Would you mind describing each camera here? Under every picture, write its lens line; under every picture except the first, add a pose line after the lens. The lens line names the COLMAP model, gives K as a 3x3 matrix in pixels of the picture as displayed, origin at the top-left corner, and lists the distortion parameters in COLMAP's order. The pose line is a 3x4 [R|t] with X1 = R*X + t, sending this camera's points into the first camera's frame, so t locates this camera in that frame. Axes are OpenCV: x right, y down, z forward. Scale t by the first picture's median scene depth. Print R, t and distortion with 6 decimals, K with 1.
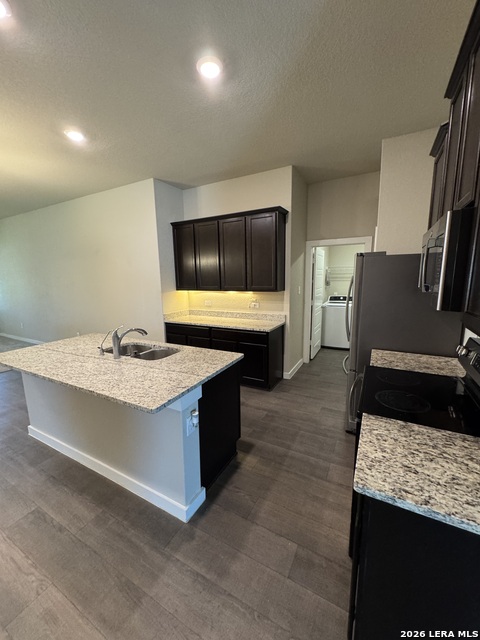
lens RADIAL K [[257.1, 0, 240.0], [0, 257.1, 320.0], [0, 0, 1]] dist [-0.000628, -0.000350]
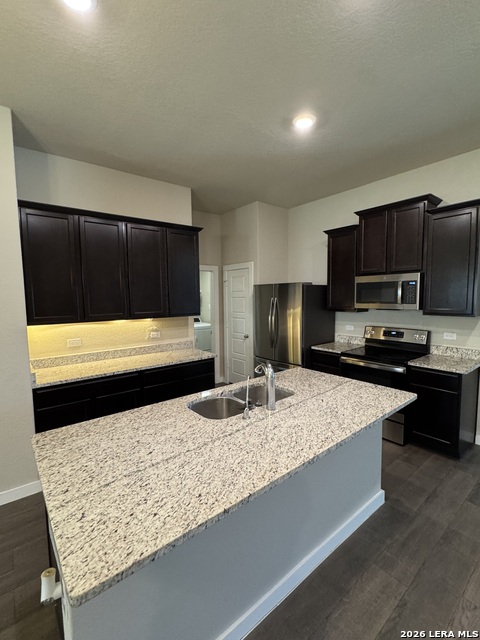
lens RADIAL K [[295.4, 0, 240.0], [0, 295.4, 320.0], [0, 0, 1]] dist [-0.001963, 0.000433]
pose [[0.376187, -0.063287, 0.924380, -0.810709], [0.164025, 0.986456, 0.000785, -0.071443], [-0.911910, 0.151326, 0.381472, 0.469635]]
